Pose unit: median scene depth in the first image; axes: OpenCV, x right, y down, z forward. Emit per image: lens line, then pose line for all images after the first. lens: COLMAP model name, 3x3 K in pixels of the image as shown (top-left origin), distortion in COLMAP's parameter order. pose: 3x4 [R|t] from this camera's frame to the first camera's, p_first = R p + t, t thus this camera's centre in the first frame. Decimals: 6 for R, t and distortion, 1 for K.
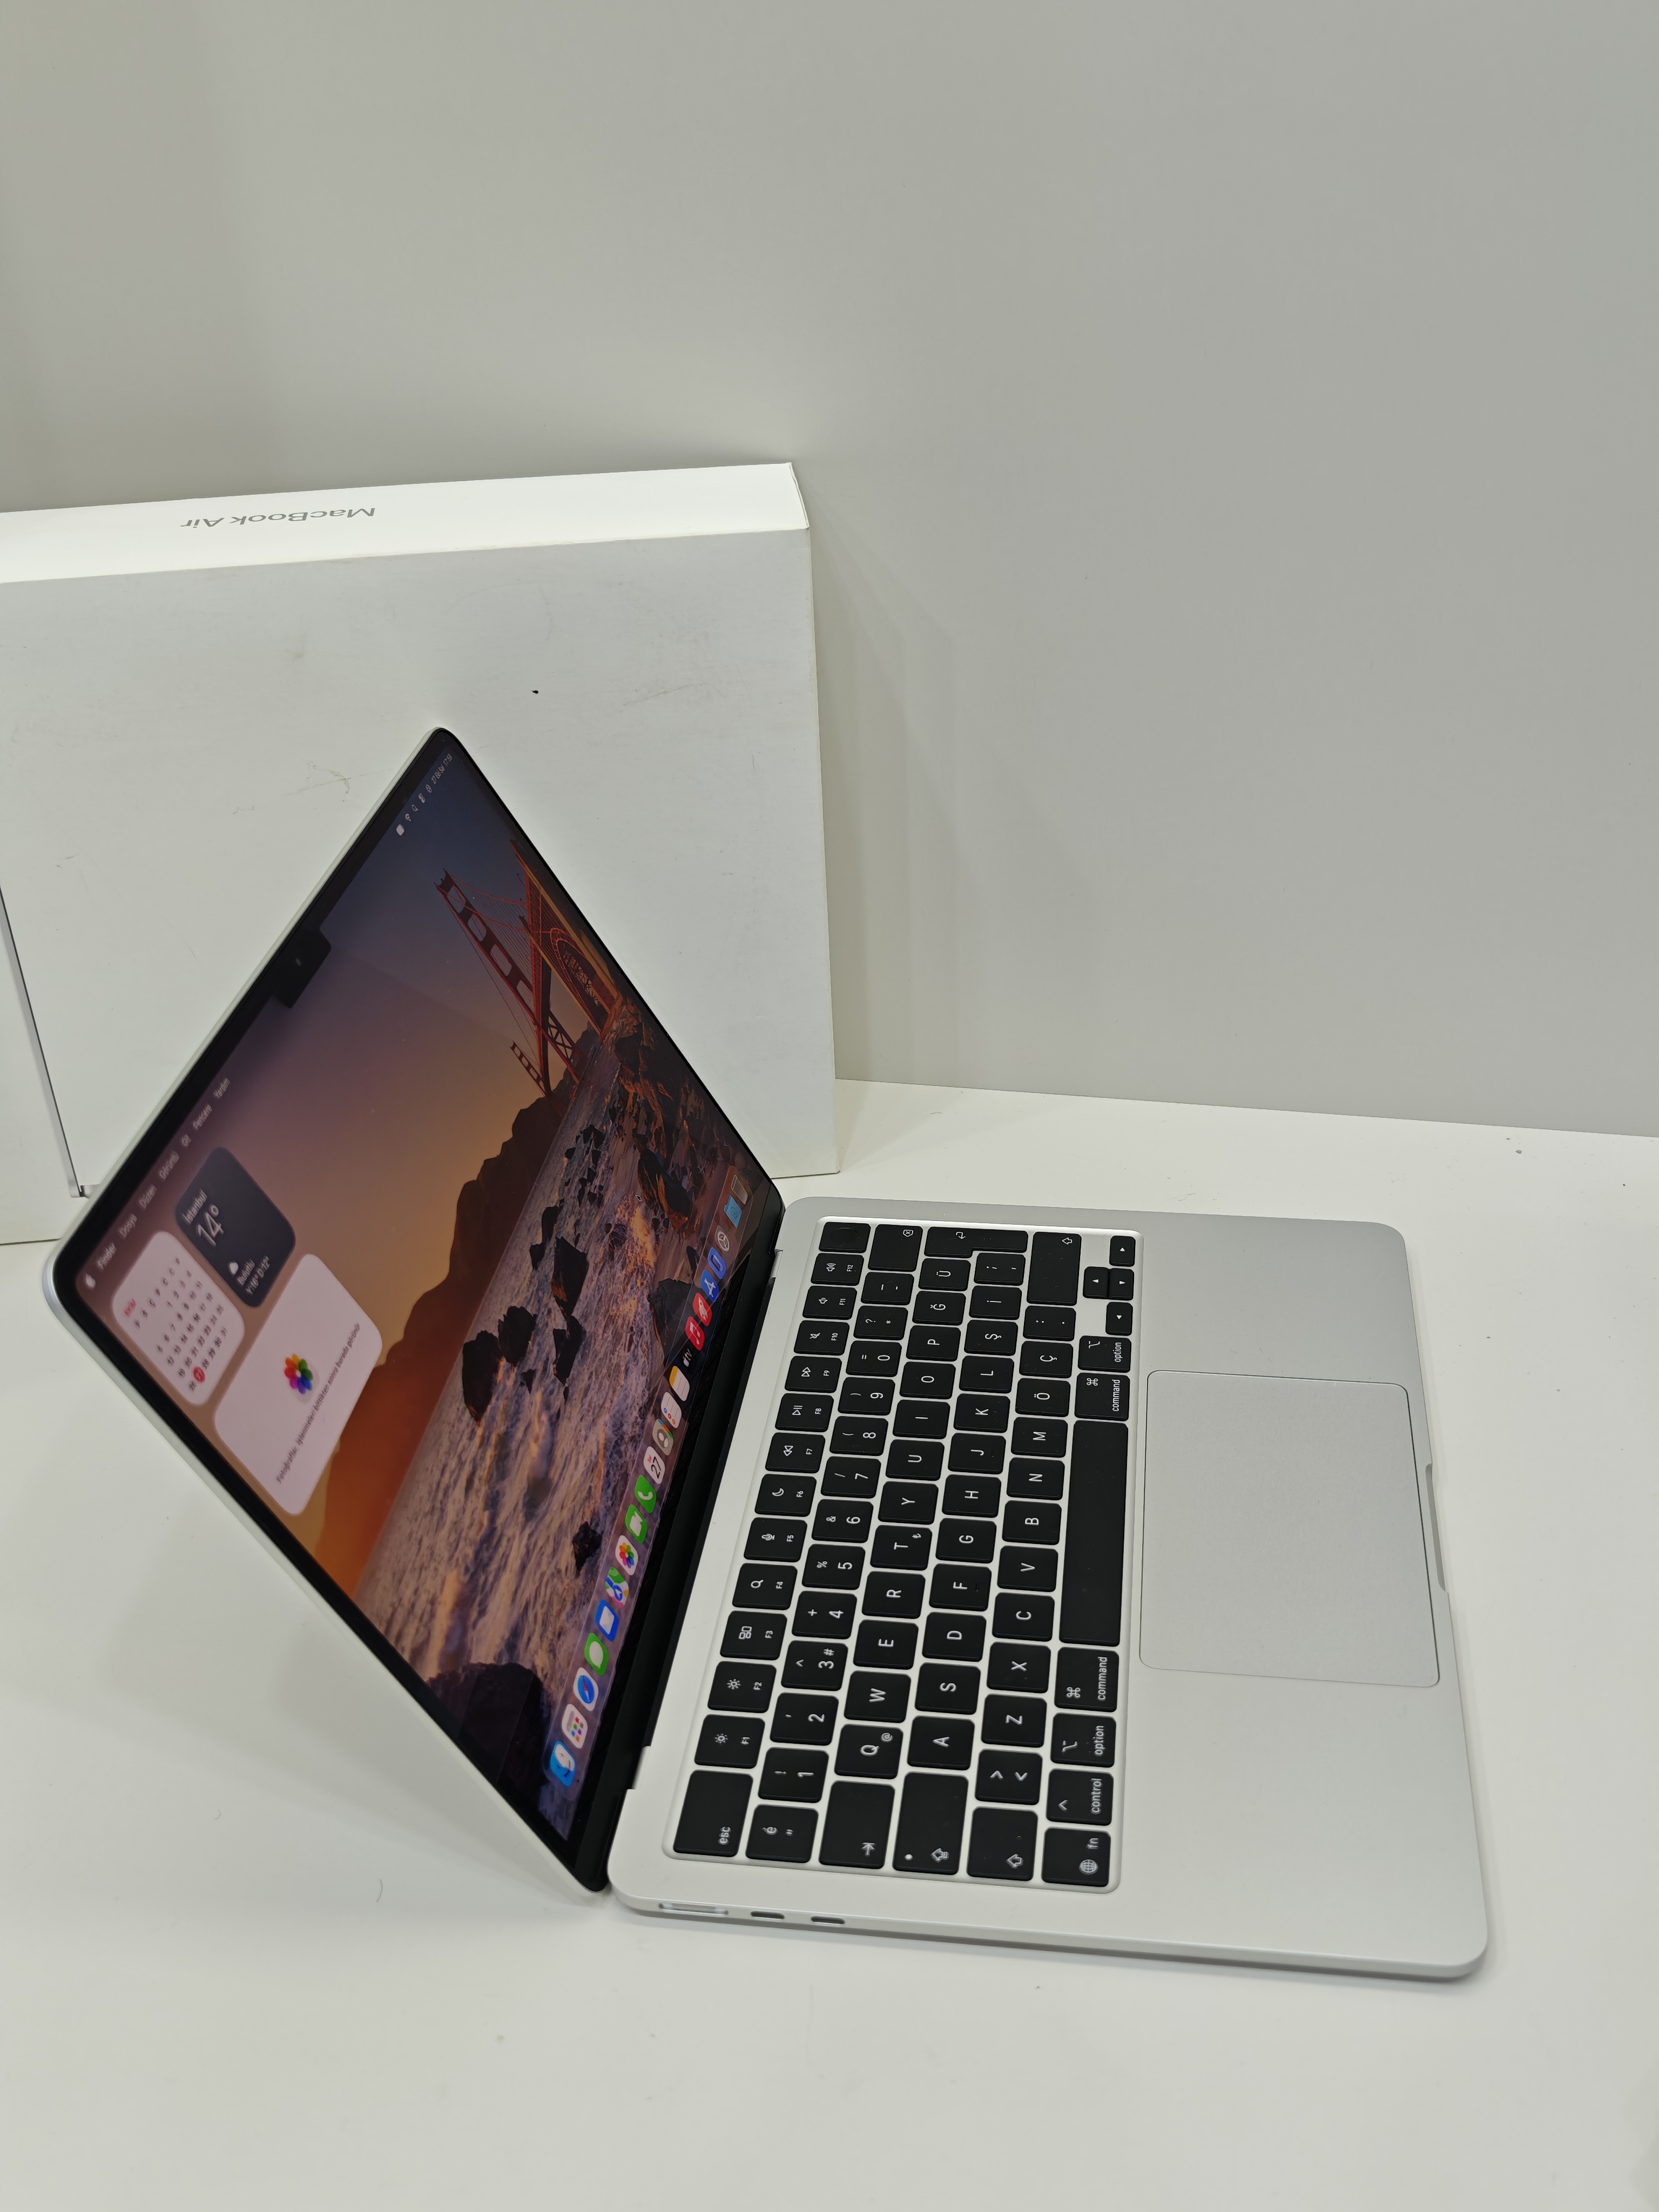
lens RADIAL K [[2271.5, 0, 829.5], [0, 2271.5, 1106.0], [0, 0, 1]] dist [-0.006545, -0.008192]
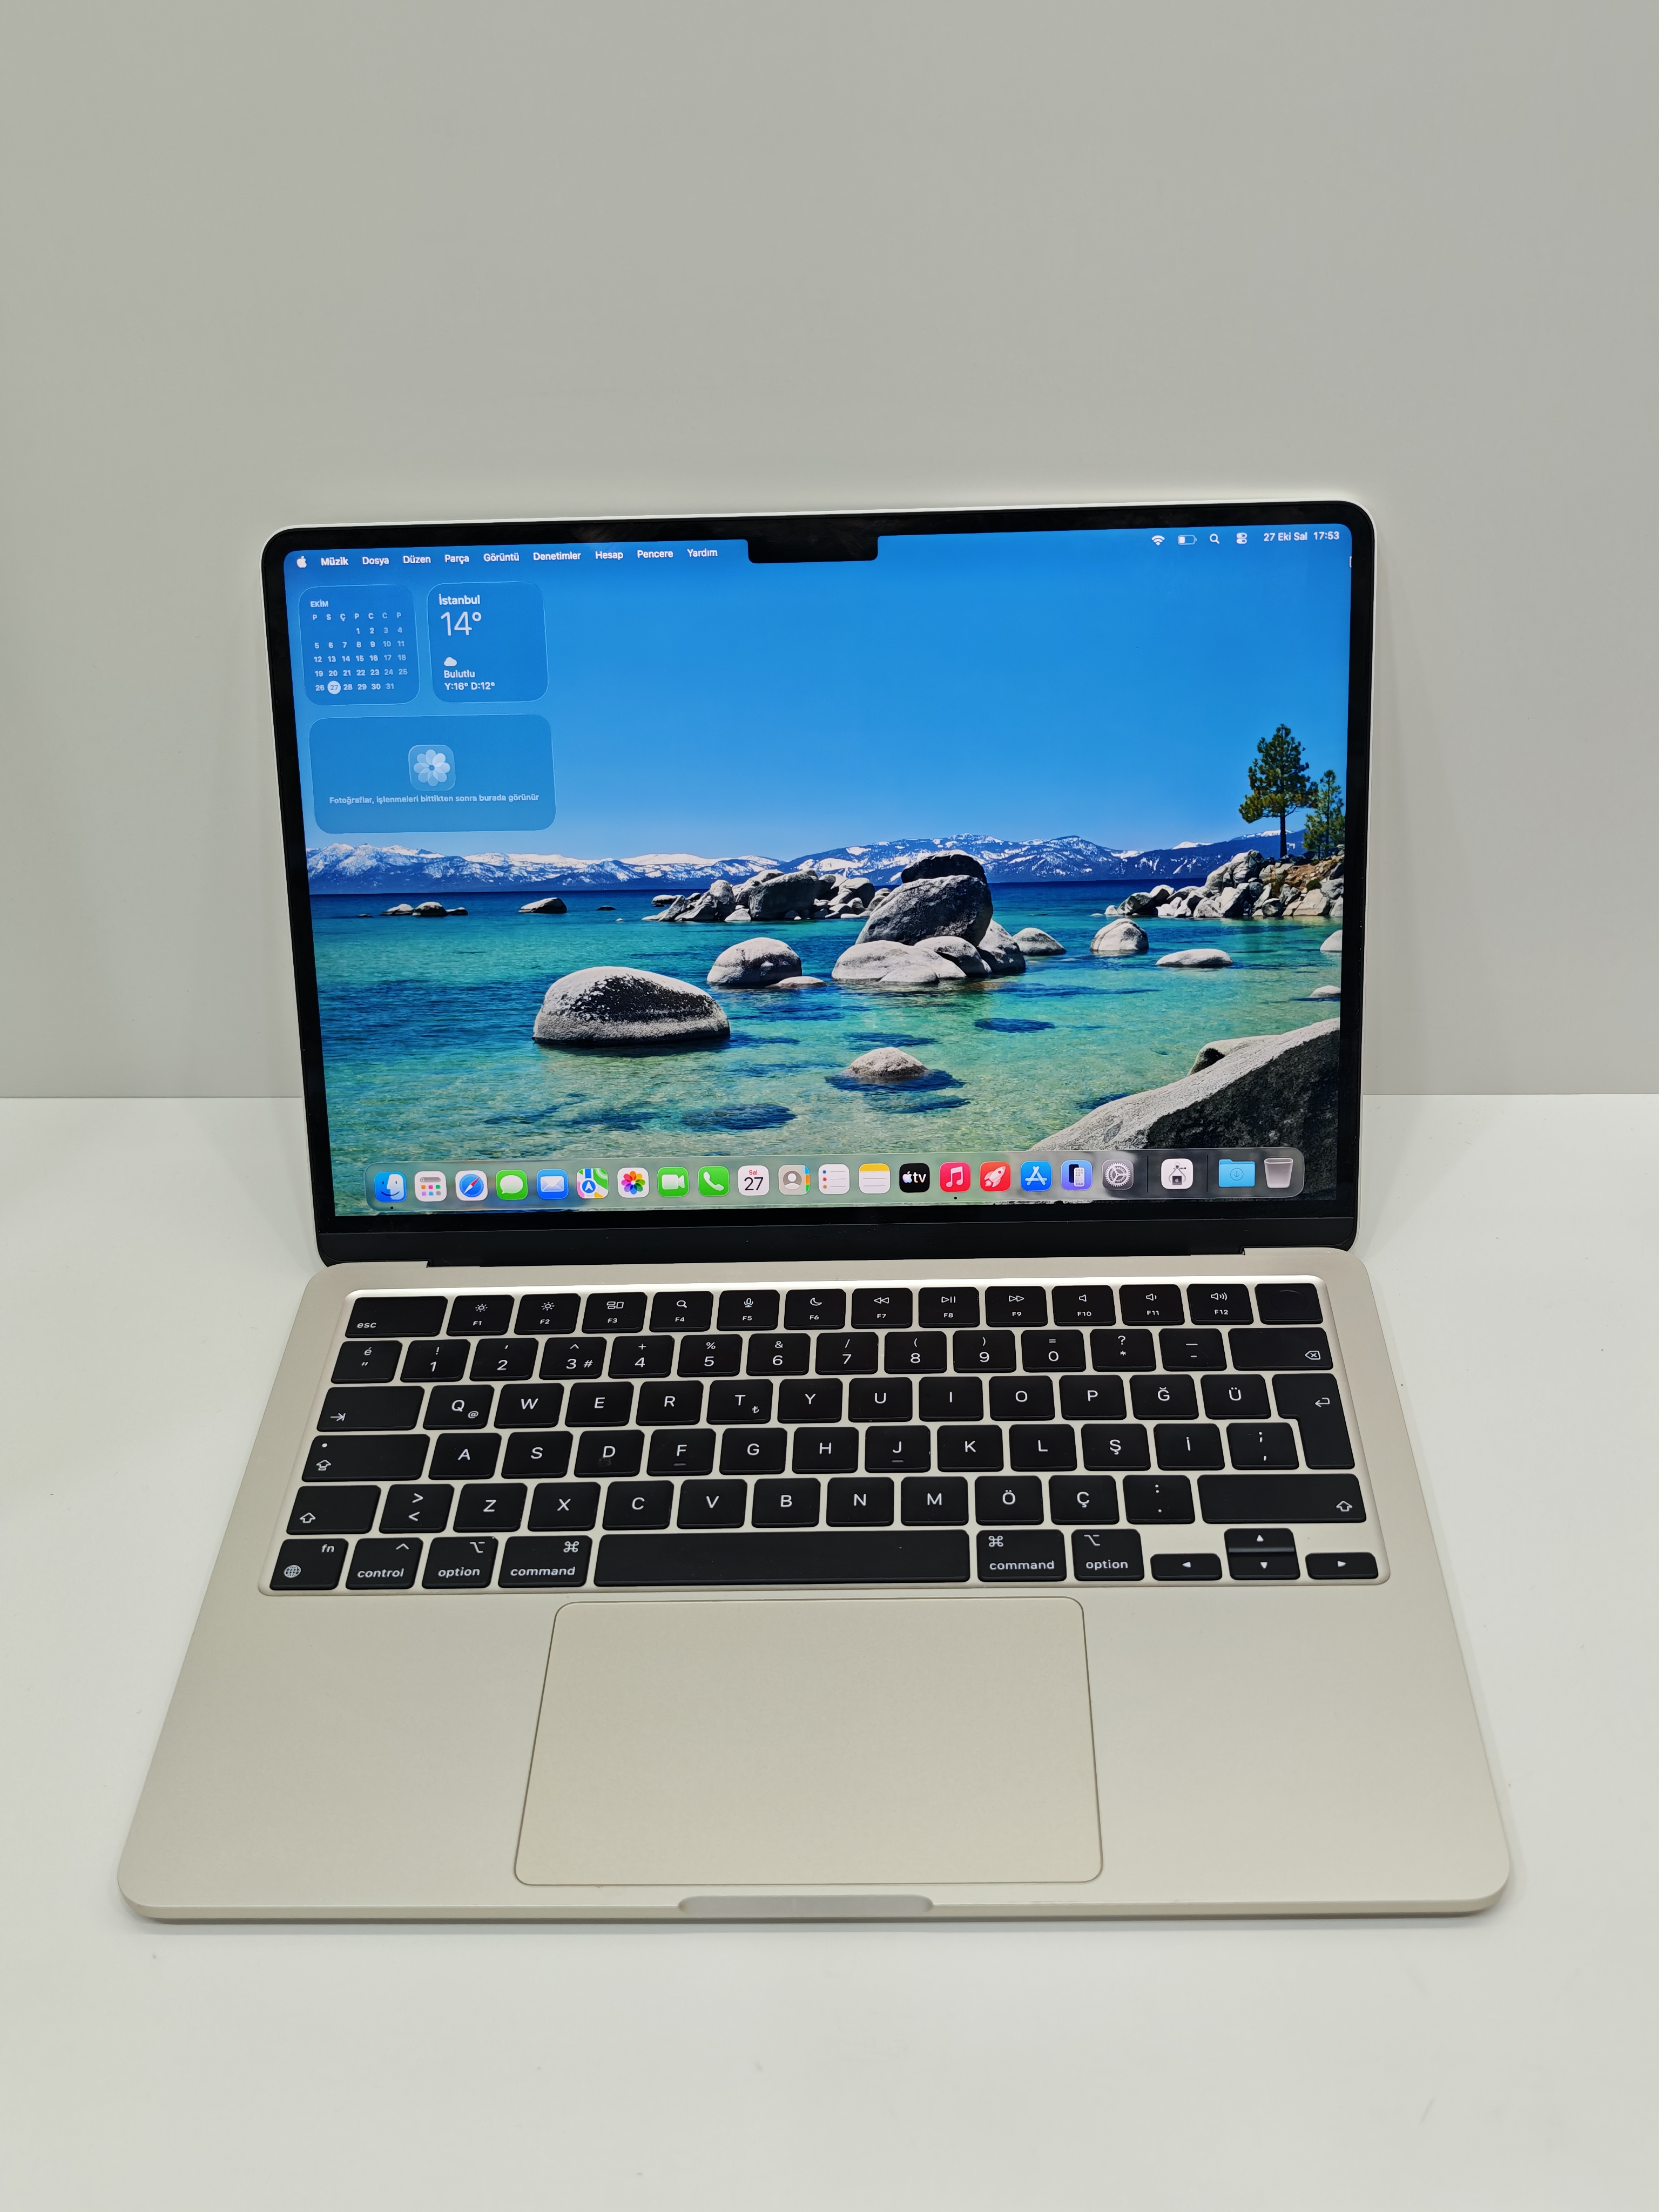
lens RADIAL K [[2210.6, 0, 853.0], [0, 2210.6, 1177.0], [0, 0, 1]] dist [0.116972, -0.002835]
pose [[0.124572, 0.658327, -0.742353, 0.702423], [-0.499335, 0.688127, 0.526447, -0.402380], [0.857407, 0.305102, 0.414447, 0.671625]]
